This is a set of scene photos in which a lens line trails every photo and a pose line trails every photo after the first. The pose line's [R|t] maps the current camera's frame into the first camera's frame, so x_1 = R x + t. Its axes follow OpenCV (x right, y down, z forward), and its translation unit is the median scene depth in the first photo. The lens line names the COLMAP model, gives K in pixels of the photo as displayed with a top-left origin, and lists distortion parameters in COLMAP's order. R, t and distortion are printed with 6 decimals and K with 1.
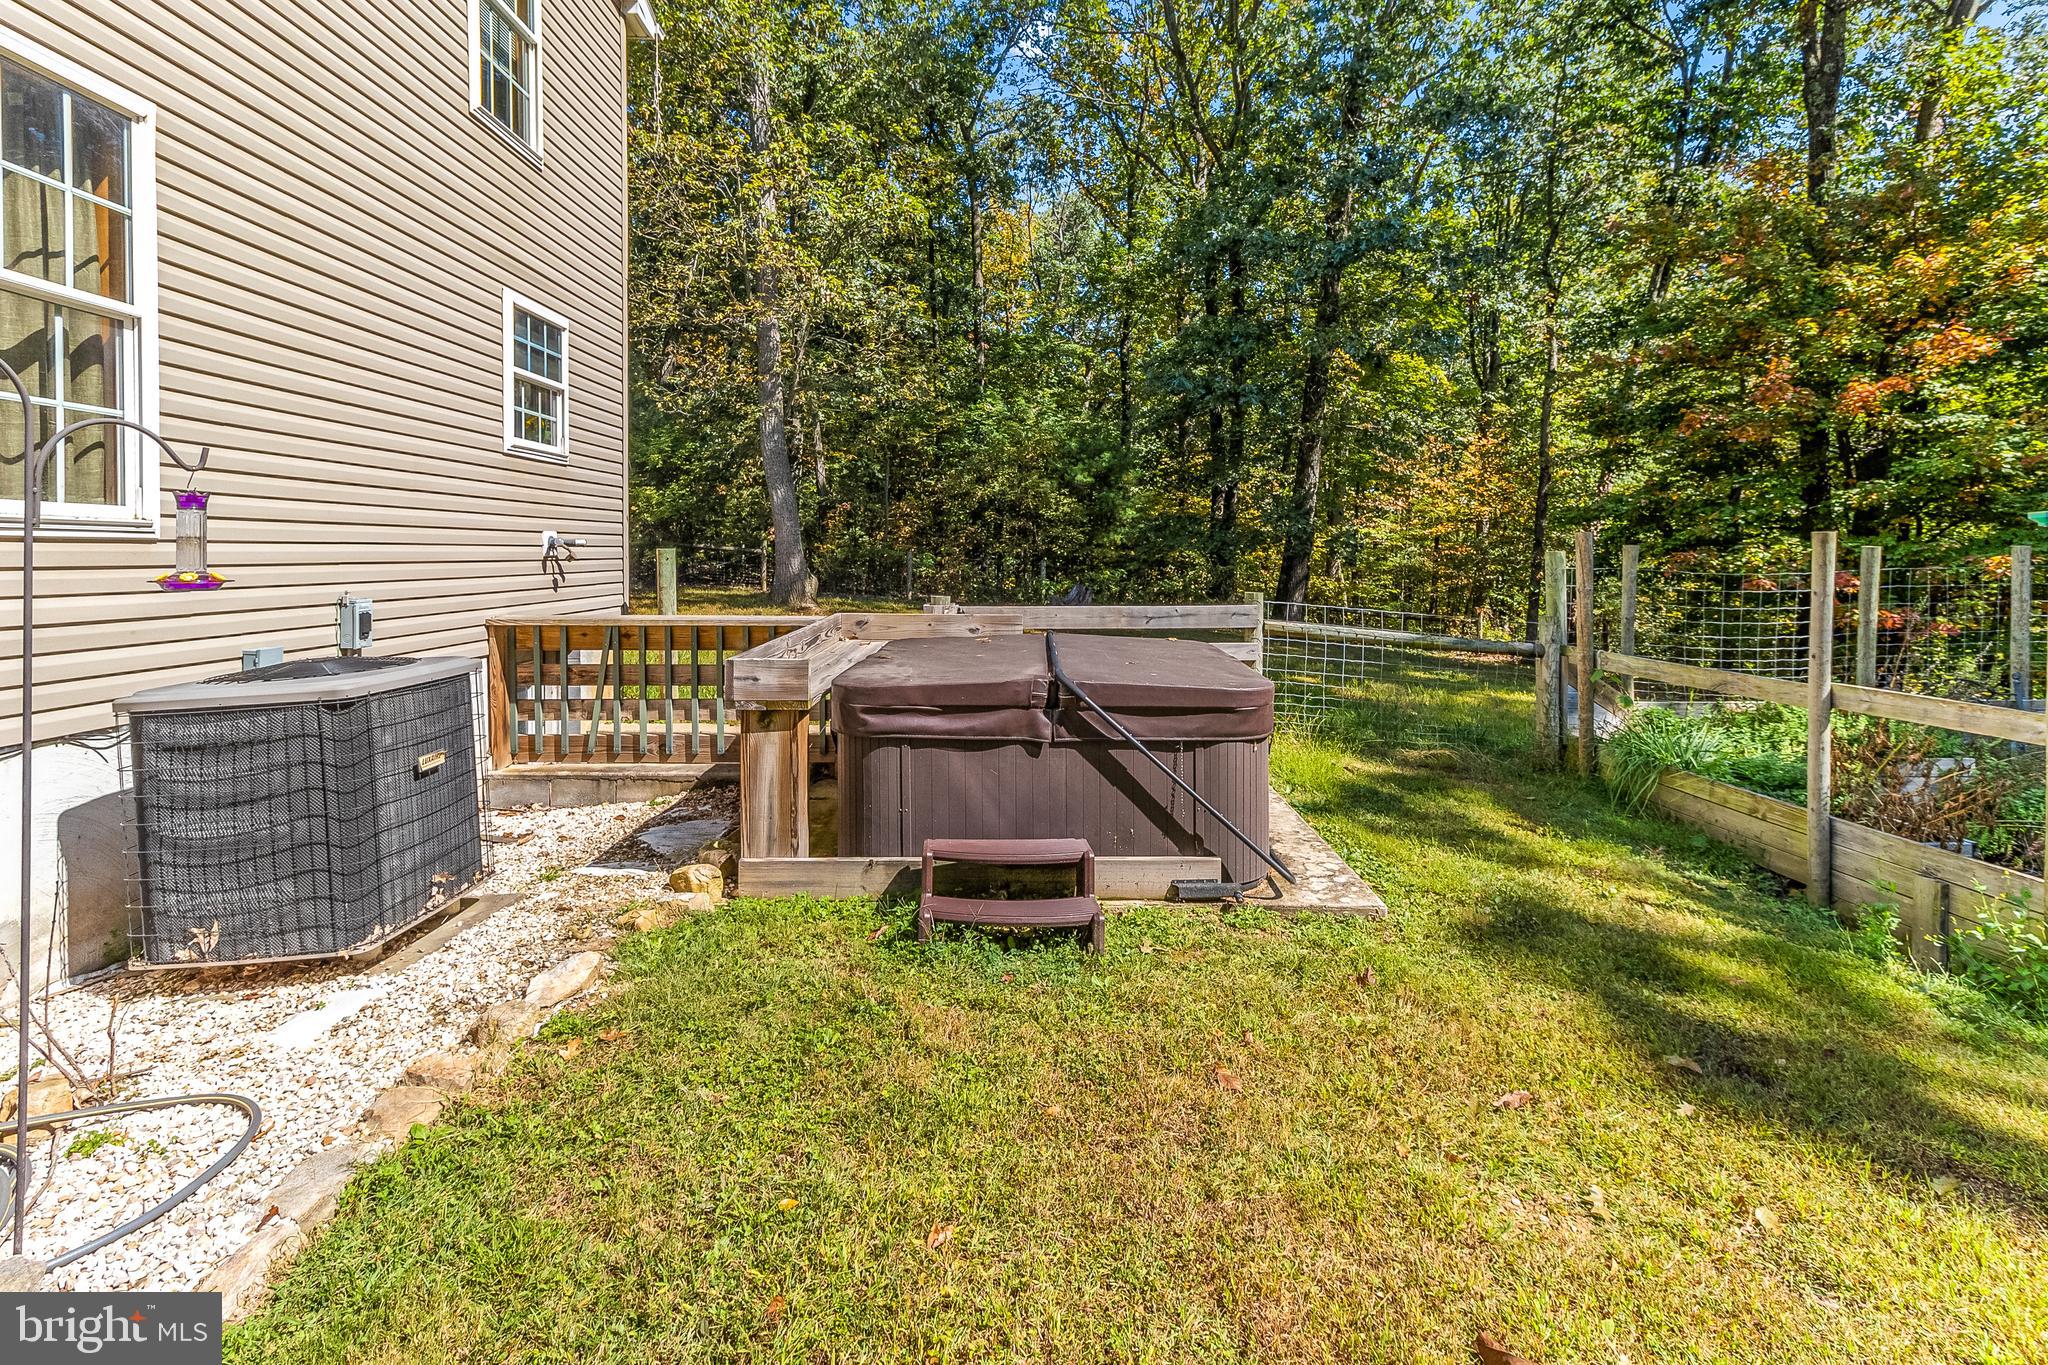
lens RADIAL K [[977.2, 0, 1029.2], [0, 977.2, 565.5], [0, 0, 1]] dist [0.003525, -0.000008]
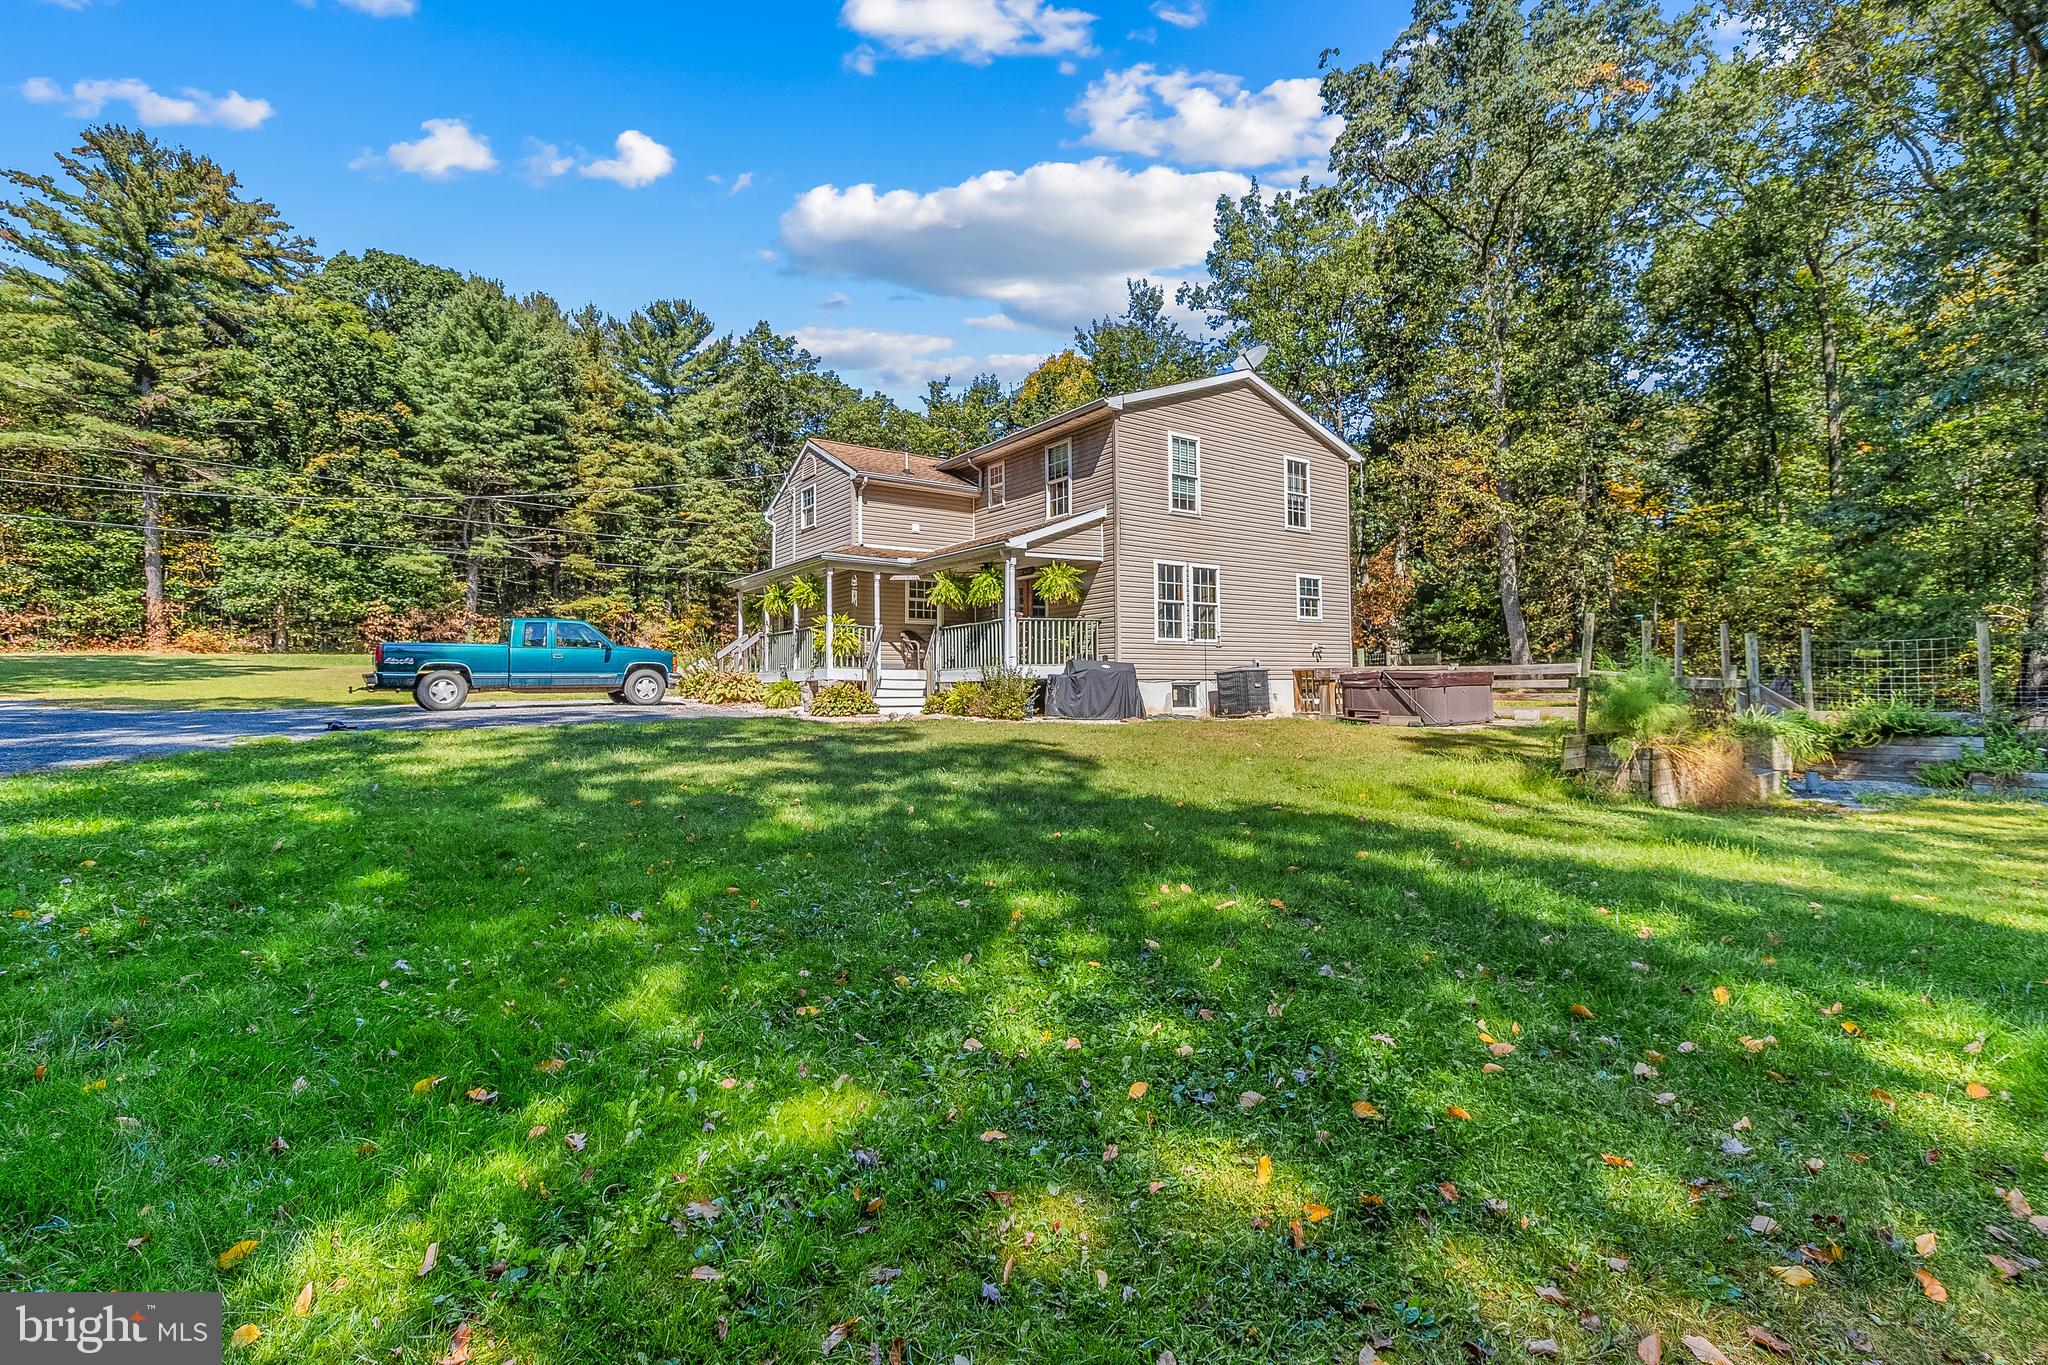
lens RADIAL K [[977.2, 0, 1031.1], [0, 977.2, 688.3], [0, 0, 1]] dist [0.003525, -0.000008]
pose [[0.555677, -0.010186, -0.831336, 2.589685], [0.023884, 0.999708, 0.003715, 0.134329], [0.831055, -0.021920, 0.555758, -2.470351]]
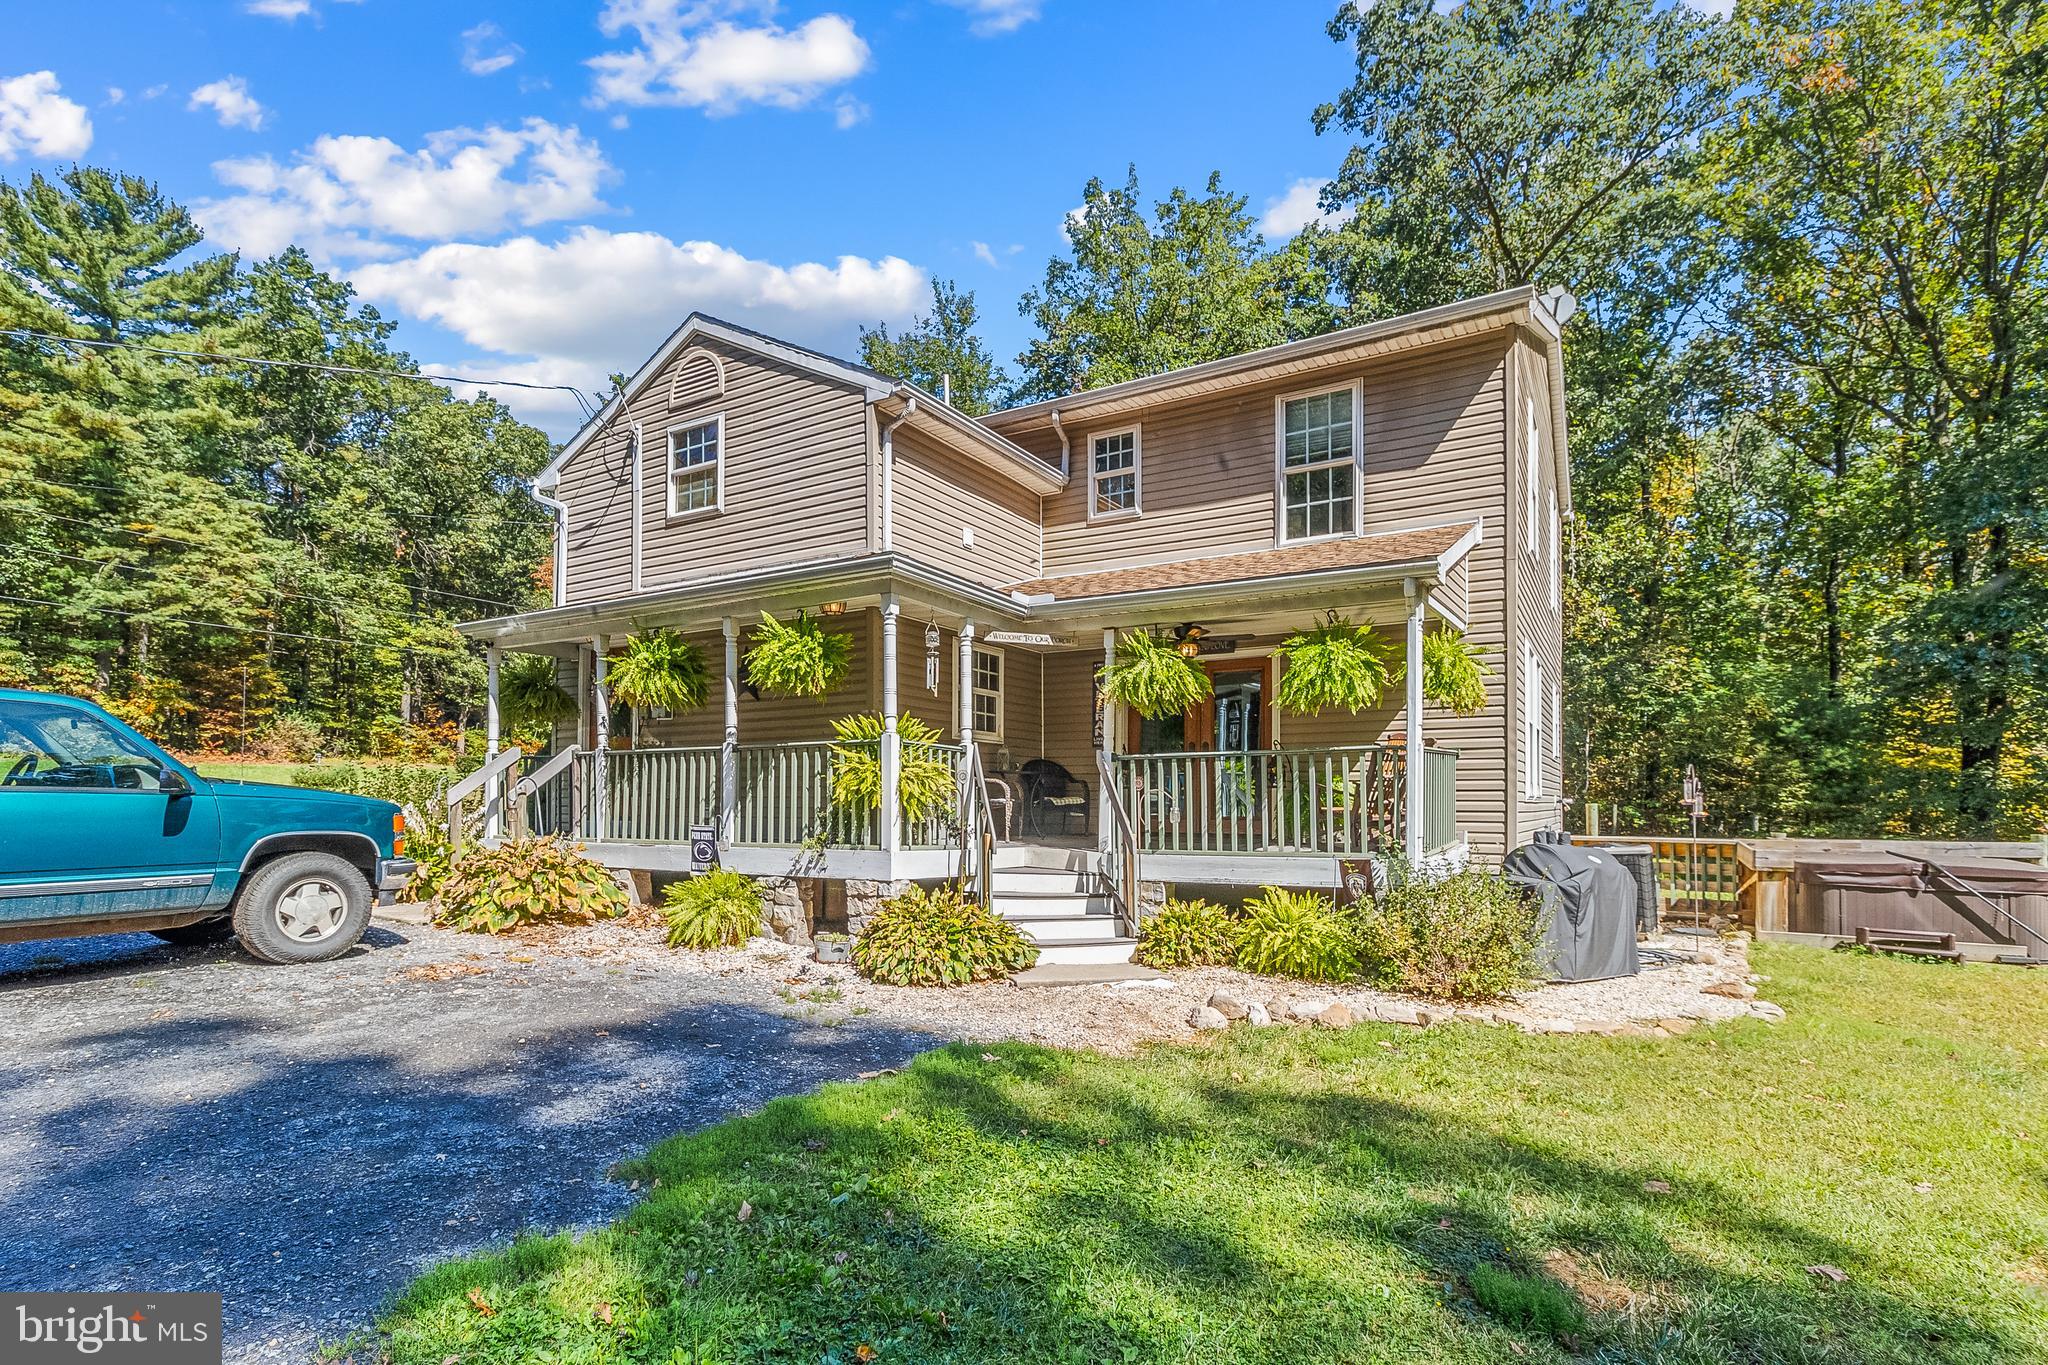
lens RADIAL K [[977.2, 0, 994.7], [0, 977.2, 799.3], [0, 0, 1]] dist [0.003525, -0.000008]
pose [[0.847766, 0.000993, -0.530370, -0.611746], [0.006748, 0.999897, 0.012658, -0.081165], [0.530328, -0.014310, 0.847672, -2.136502]]
